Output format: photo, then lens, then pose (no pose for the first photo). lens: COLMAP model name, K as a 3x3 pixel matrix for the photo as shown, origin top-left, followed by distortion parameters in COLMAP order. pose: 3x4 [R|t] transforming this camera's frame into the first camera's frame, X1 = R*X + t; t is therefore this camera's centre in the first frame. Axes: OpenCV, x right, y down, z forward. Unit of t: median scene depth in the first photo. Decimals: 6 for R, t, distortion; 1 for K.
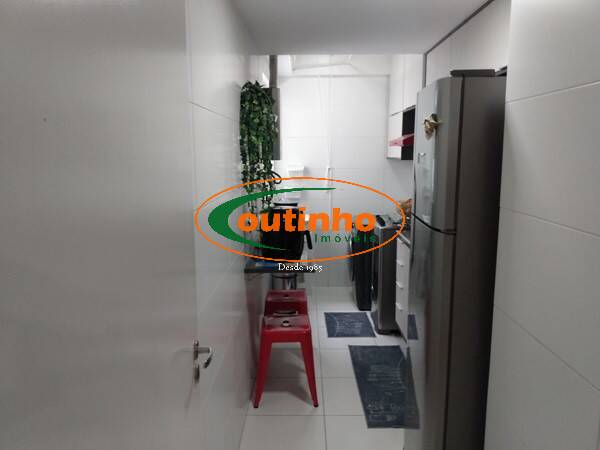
lens RADIAL K [[467.1, 0, 301.3], [0, 467.1, 222.6], [0, 0, 1]] dist [0.086850, -0.160055]
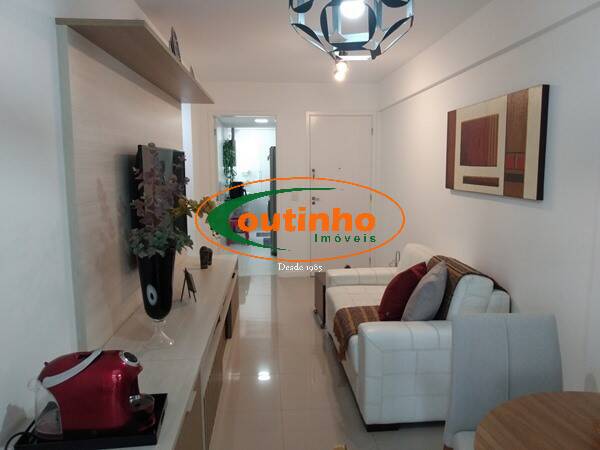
lens RADIAL K [[467.1, 0, 301.3], [0, 467.1, 222.6], [0, 0, 1]] dist [0.086850, -0.160055]
pose [[0.996892, -0.015415, 0.077254, 0.097416], [0.017534, 0.999486, -0.026824, 0.225473], [-0.076801, 0.028095, 0.996651, -1.437763]]
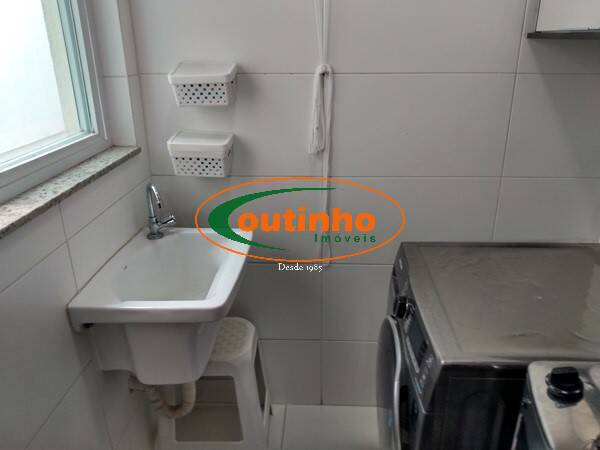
lens RADIAL K [[467.1, 0, 301.3], [0, 467.1, 222.6], [0, 0, 1]] dist [0.086850, -0.160055]
pose [[0.999204, 0.012056, -0.038035, 0.070390], [-0.003008, 0.973308, 0.229483, -0.110915], [0.039787, -0.229186, 0.972569, 0.834592]]
